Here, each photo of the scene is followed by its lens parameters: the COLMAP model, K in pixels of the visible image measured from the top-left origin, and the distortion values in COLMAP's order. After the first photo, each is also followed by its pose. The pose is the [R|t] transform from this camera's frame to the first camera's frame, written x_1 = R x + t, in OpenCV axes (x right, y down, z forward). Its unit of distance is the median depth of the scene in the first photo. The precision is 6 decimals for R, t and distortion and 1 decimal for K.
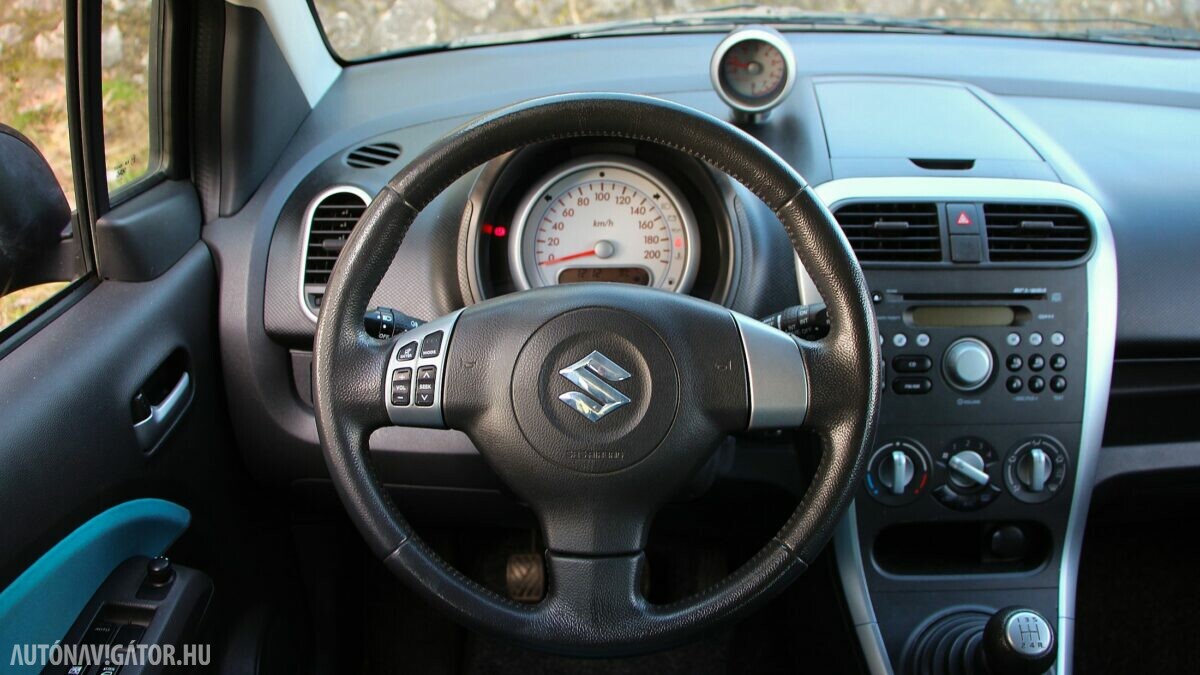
lens RADIAL K [[1001.6, 0, 600.0], [0, 1001.6, 337.5], [0, 0, 1]] dist [-0.188646, 0.182008]
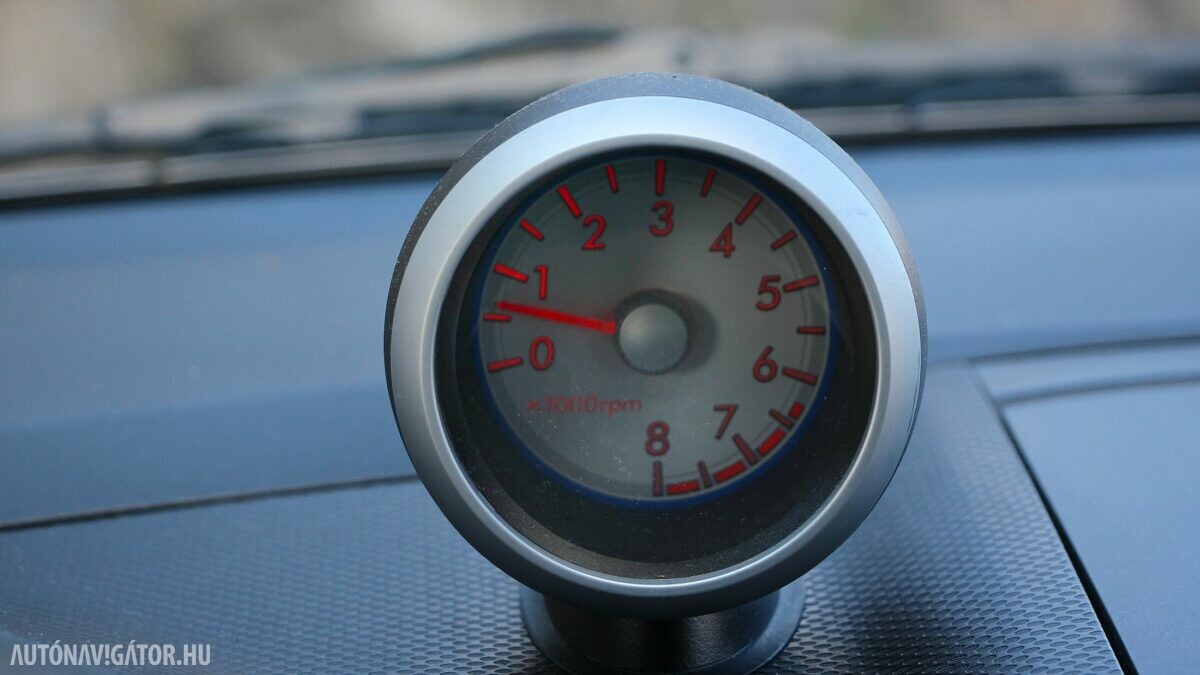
lens RADIAL K [[3459.4, 0, 600.0], [0, 3459.4, 337.5], [0, 0, 1]] dist [0.032209, 0.179781]
pose [[0.987493, -0.048860, 0.149900, 0.074816], [0.088032, 0.959629, -0.267136, -0.145444], [-0.130796, 0.276991, 0.951929, 0.550125]]
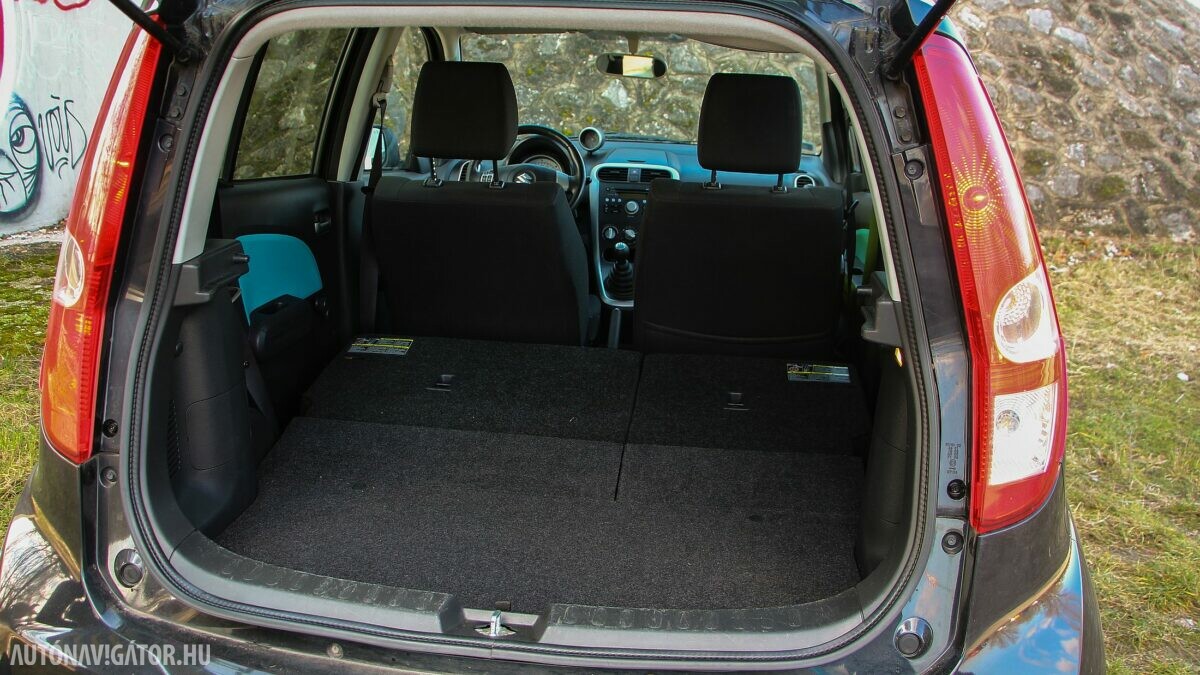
lens RADIAL K [[966.1, 0, 600.0], [0, 966.1, 337.5], [0, 0, 1]] dist [-0.090442, -0.082609]
pose [[0.995186, 0.061631, -0.076204, 0.566513], [-0.075928, 0.976470, -0.201843, 1.265807], [0.061971, 0.206658, 0.976449, -2.503890]]
